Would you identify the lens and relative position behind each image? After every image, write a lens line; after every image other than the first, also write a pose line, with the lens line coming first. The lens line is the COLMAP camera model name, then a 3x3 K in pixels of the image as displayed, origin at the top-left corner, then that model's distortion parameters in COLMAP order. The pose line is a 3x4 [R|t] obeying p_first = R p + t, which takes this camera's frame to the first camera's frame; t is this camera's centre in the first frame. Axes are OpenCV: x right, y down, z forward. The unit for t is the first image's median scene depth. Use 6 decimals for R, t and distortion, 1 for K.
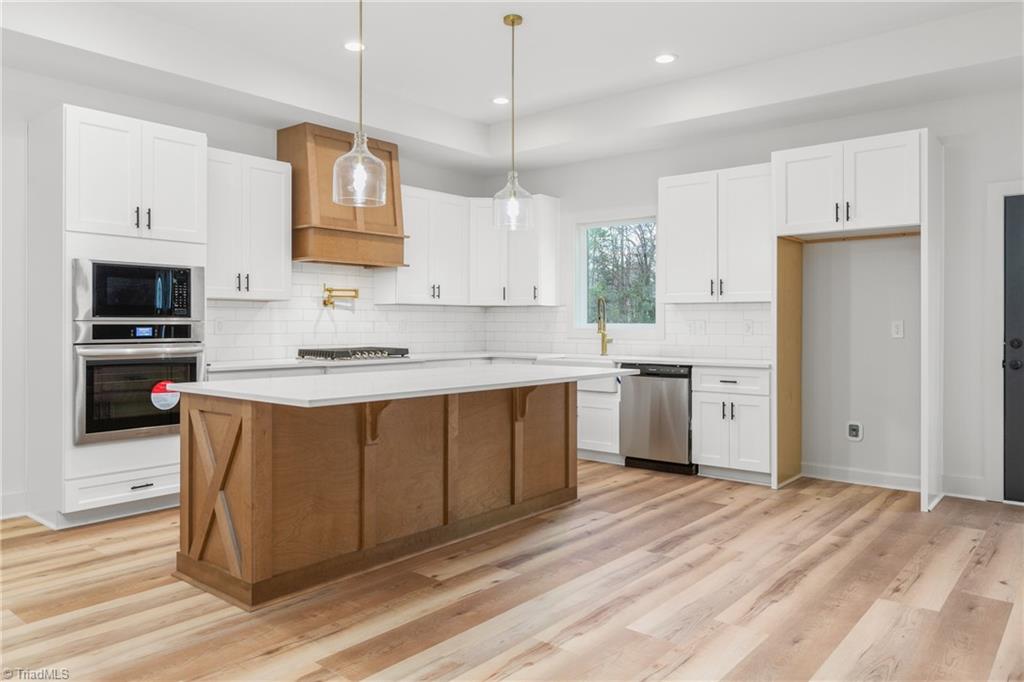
lens RADIAL K [[728.0, 0, 511.8], [0, 728.0, 329.2], [0, 0, 1]] dist [-0.004434, -0.000898]
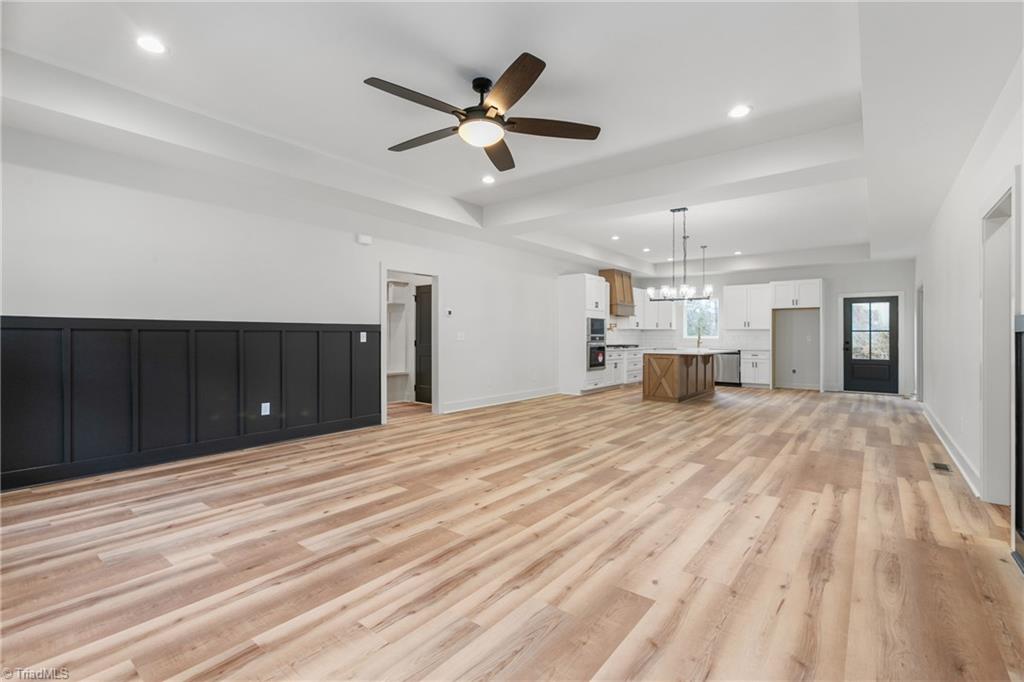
lens RADIAL K [[468.3, 0, 519.2], [0, 468.3, 336.0], [0, 0, 1]] dist [-0.000484, 0.000129]
pose [[0.999333, 0.002323, 0.036438, -0.789910], [-0.002077, 0.999975, -0.006798, 0.006306], [-0.036453, 0.006718, 0.999313, -0.969008]]
